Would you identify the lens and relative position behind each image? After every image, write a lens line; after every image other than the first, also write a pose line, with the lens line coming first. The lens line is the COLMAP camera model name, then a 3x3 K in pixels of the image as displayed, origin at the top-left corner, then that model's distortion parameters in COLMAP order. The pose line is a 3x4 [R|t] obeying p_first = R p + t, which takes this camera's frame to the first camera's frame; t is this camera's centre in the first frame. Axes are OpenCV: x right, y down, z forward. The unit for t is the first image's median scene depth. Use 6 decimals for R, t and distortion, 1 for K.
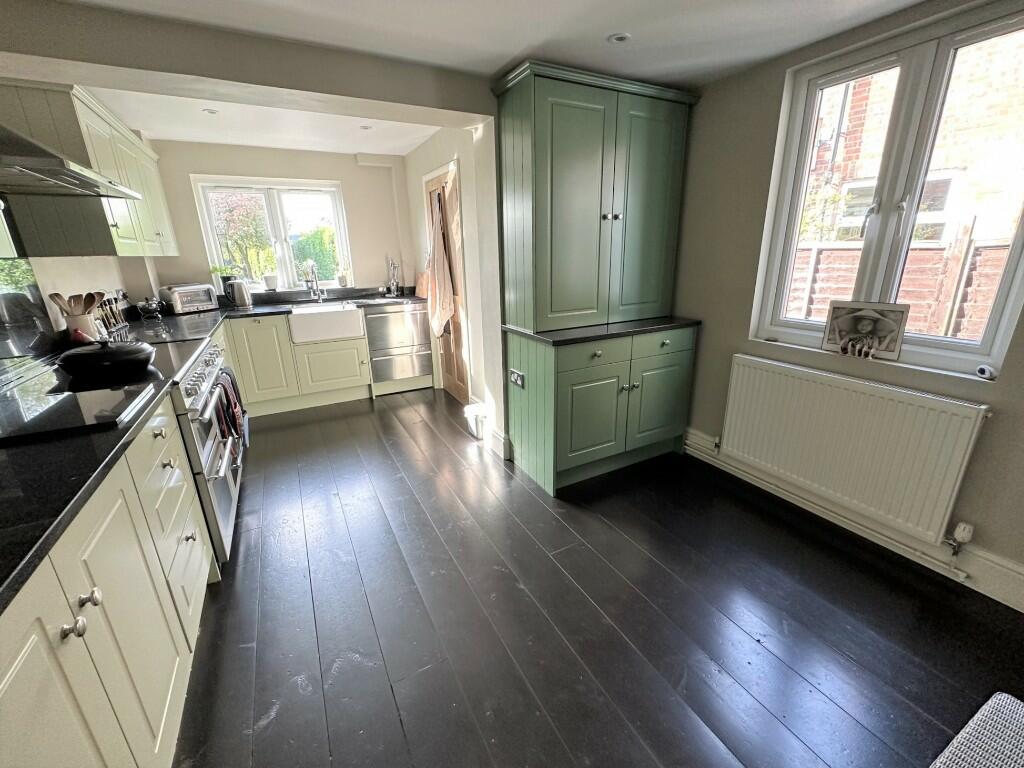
lens RADIAL K [[419.4, 0, 509.4], [0, 419.4, 380.9], [0, 0, 1]] dist [0.005454, 0.000214]
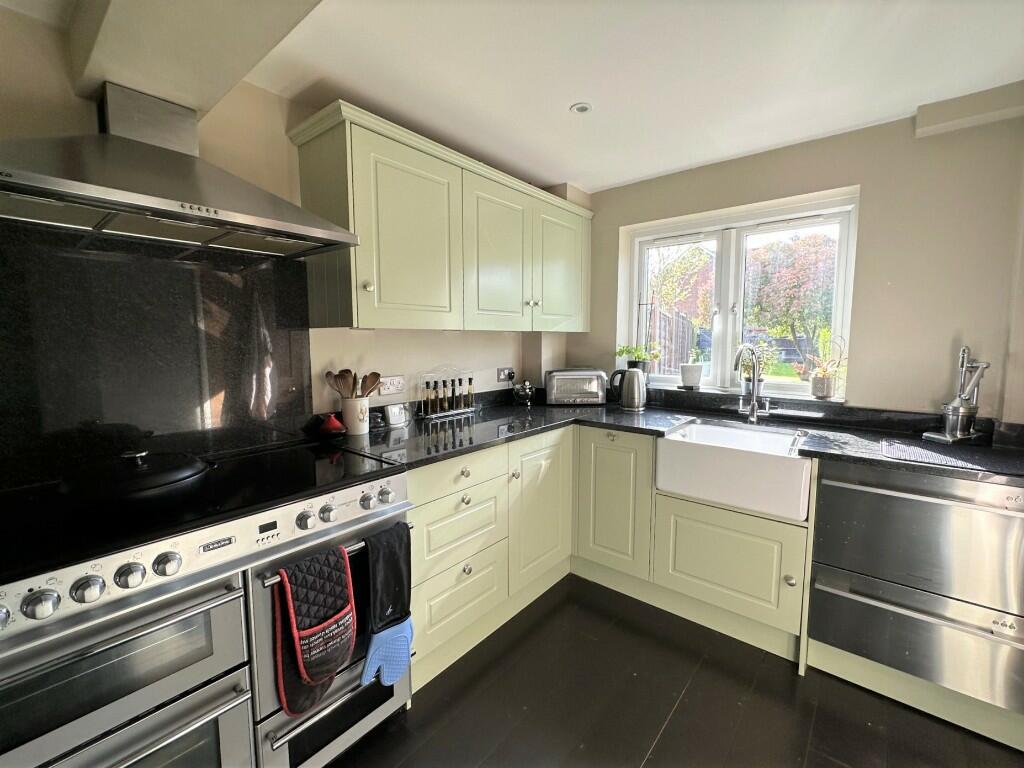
lens RADIAL K [[441.0, 0, 513.1], [0, 441.0, 382.9], [0, 0, 1]] dist [-0.013025, 0.000152]
pose [[0.368612, 0.118500, -0.922000, -0.069842], [-0.282584, 0.959187, 0.010303, -0.162485], [0.885591, 0.256745, 0.387054, 0.541895]]
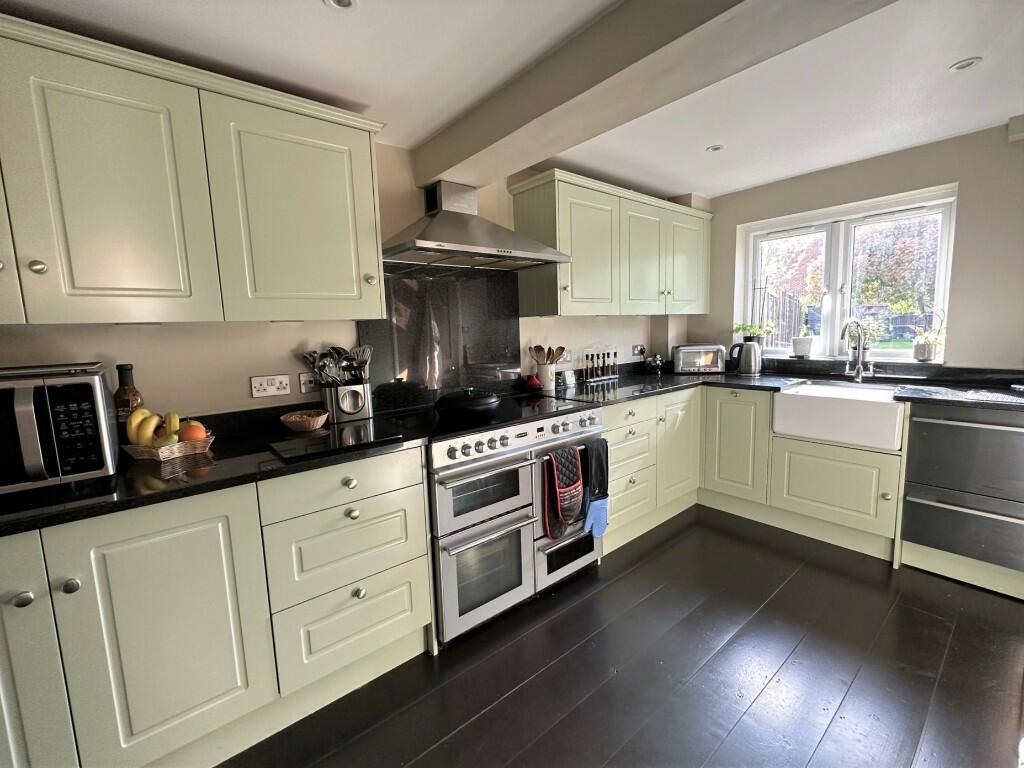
lens RADIAL K [[441.0, 0, 506.9], [0, 441.0, 383.9], [0, 0, 1]] dist [-0.013025, 0.000152]
pose [[0.180624, 0.142366, -0.973194, 0.102221], [-0.262487, 0.960559, 0.091800, -0.109950], [0.947879, 0.238870, 0.210869, 0.375086]]
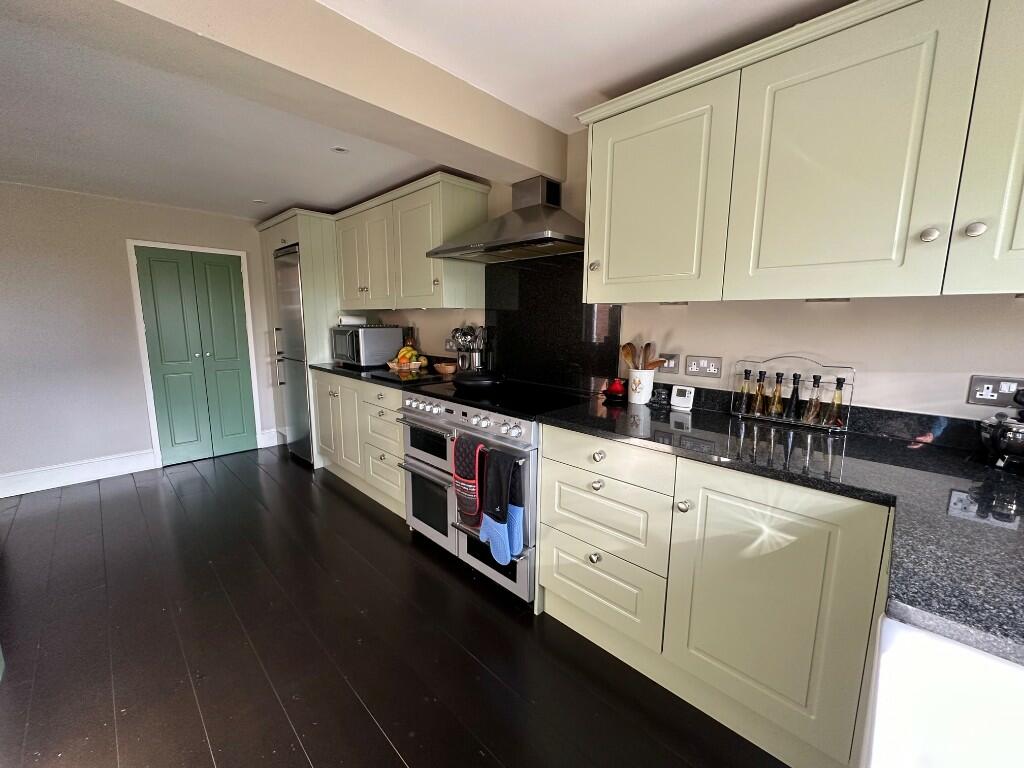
lens RADIAL K [[419.4, 0, 495.0], [0, 419.4, 382.6], [0, 0, 1]] dist [0.005454, 0.000214]
pose [[-0.963449, 0.063582, -0.260238, -0.291857], [-0.059428, 0.896497, 0.439046, -0.288648], [0.261218, 0.438464, -0.859950, 0.978227]]
